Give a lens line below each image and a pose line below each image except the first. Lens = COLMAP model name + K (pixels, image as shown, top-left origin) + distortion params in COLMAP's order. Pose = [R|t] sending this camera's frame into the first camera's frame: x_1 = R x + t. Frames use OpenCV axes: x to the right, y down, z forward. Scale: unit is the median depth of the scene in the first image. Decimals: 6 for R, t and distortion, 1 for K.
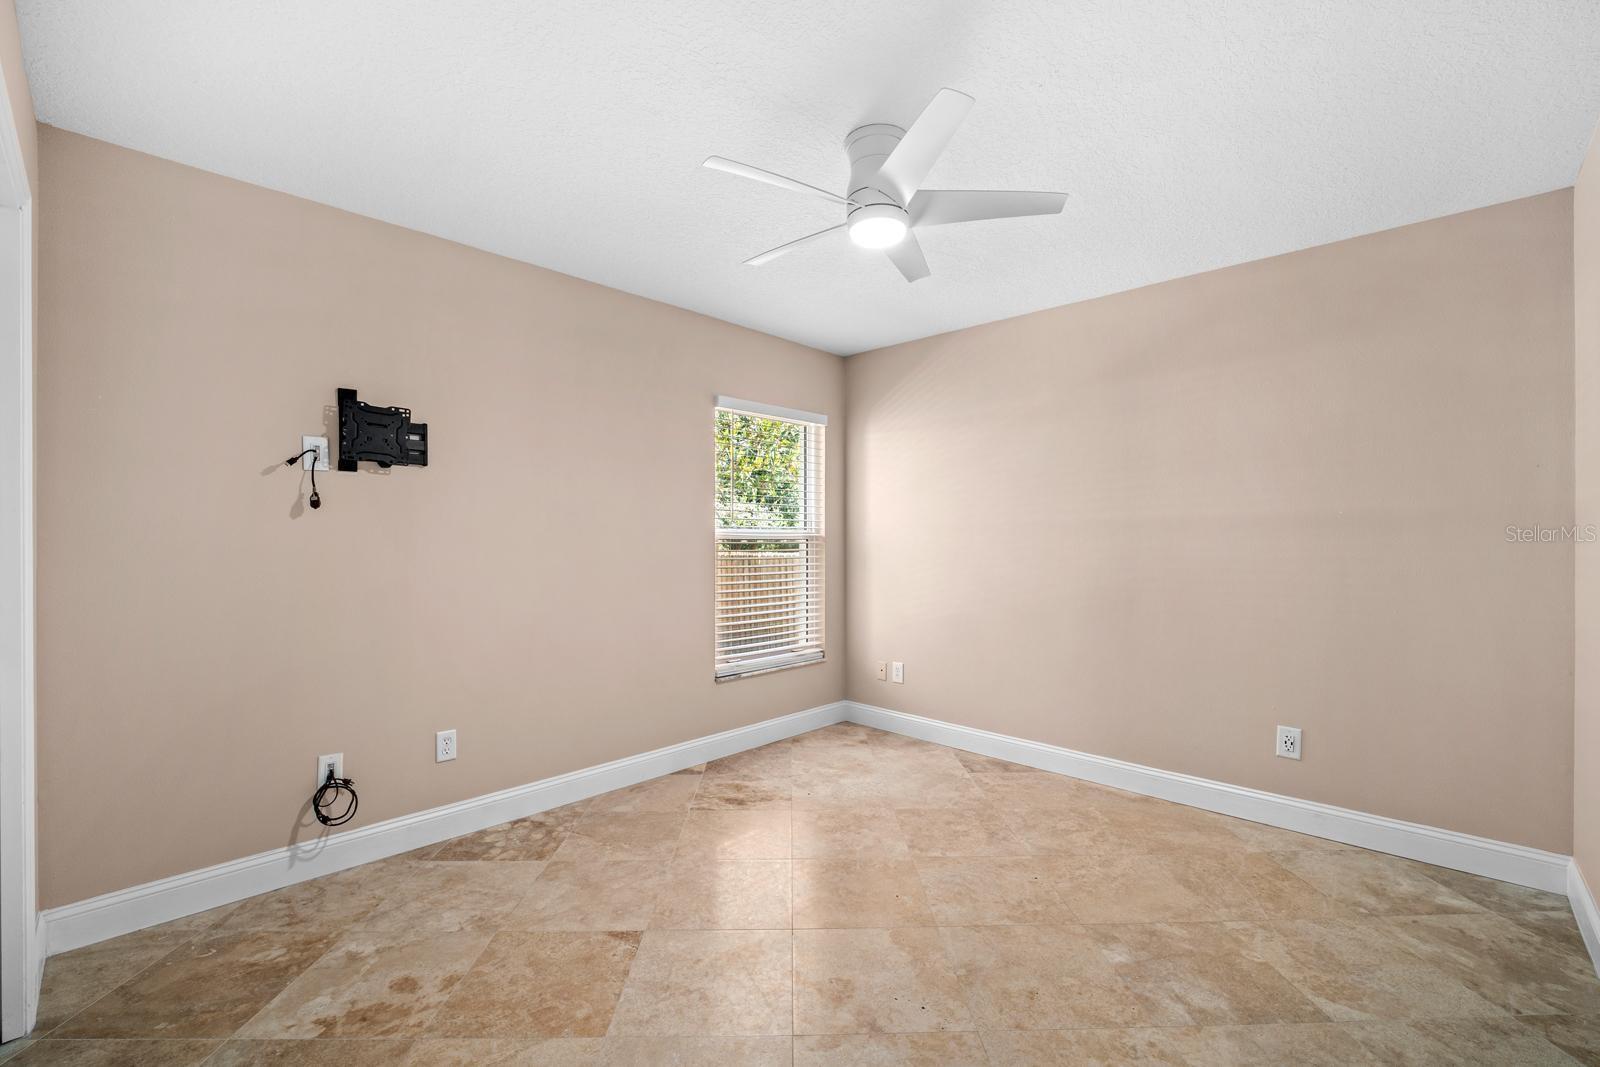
lens RADIAL K [[672.4, 0, 808.9], [0, 672.4, 535.9], [0, 0, 1]] dist [-0.015990, 0.001386]
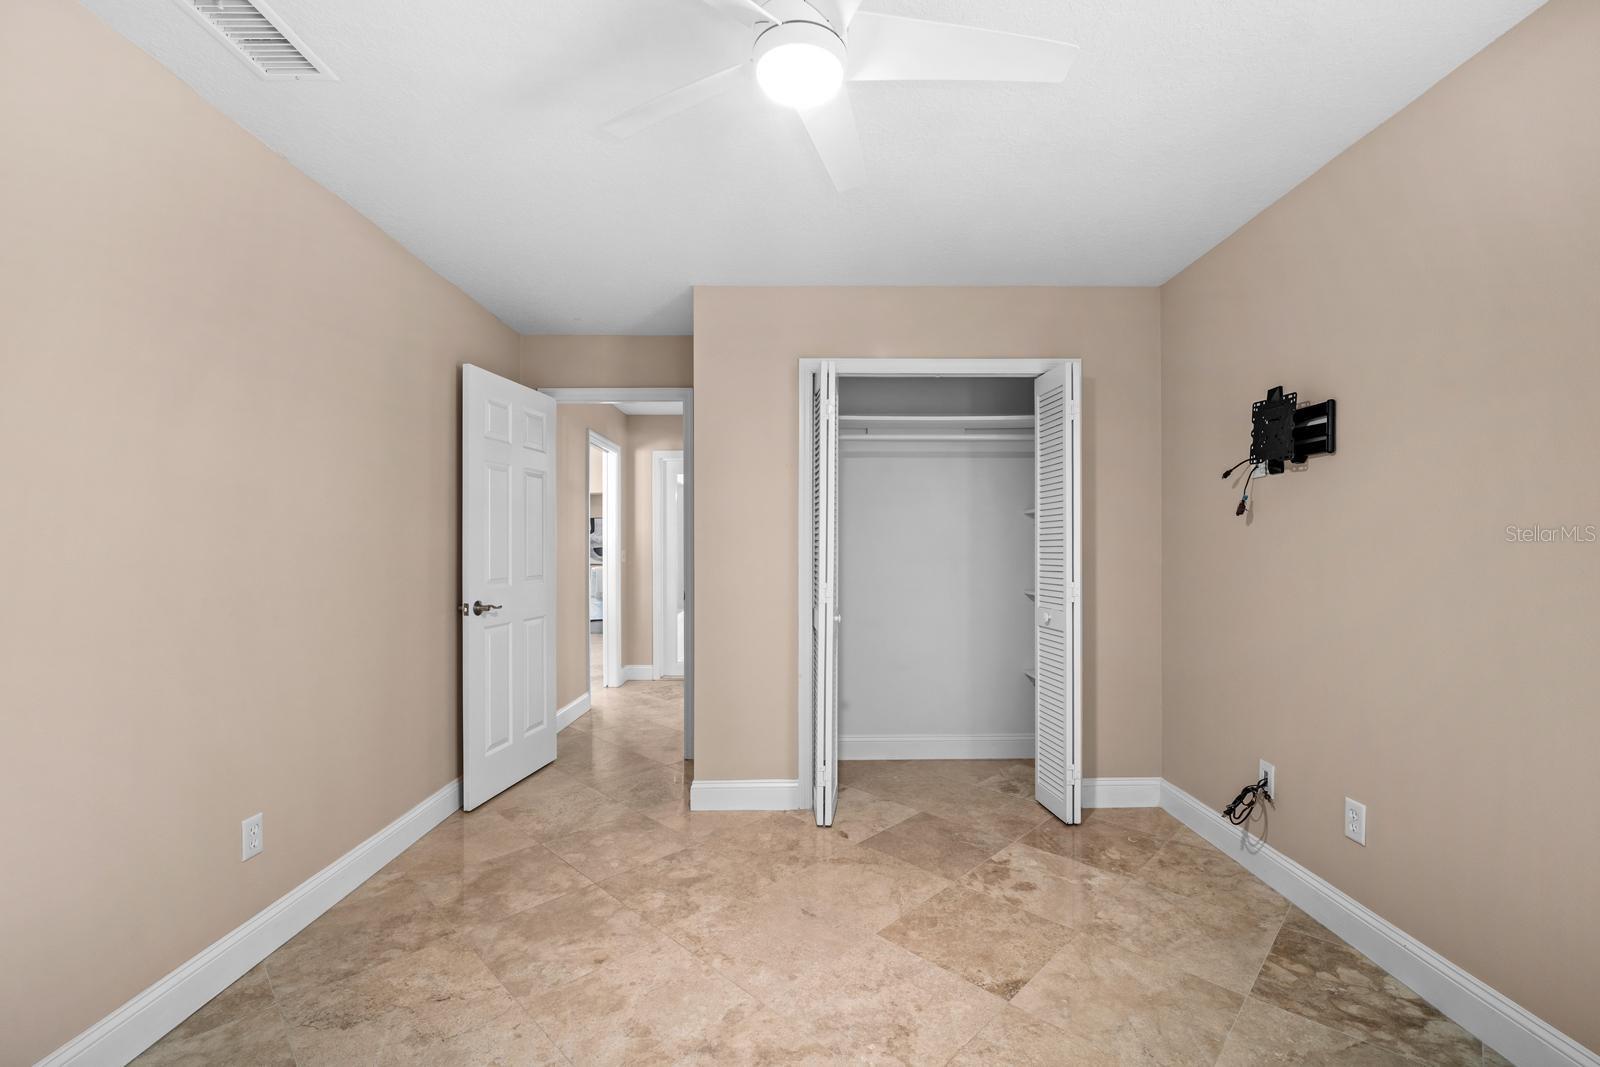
lens RADIAL K [[672.4, 0, 810.0], [0, 672.4, 541.4], [0, 0, 1]] dist [-0.015990, 0.001386]
pose [[-0.717330, -0.005225, -0.696714, 0.462980], [0.005160, 0.999905, -0.012811, 0.009113], [0.696714, -0.012785, -0.717235, 1.247945]]
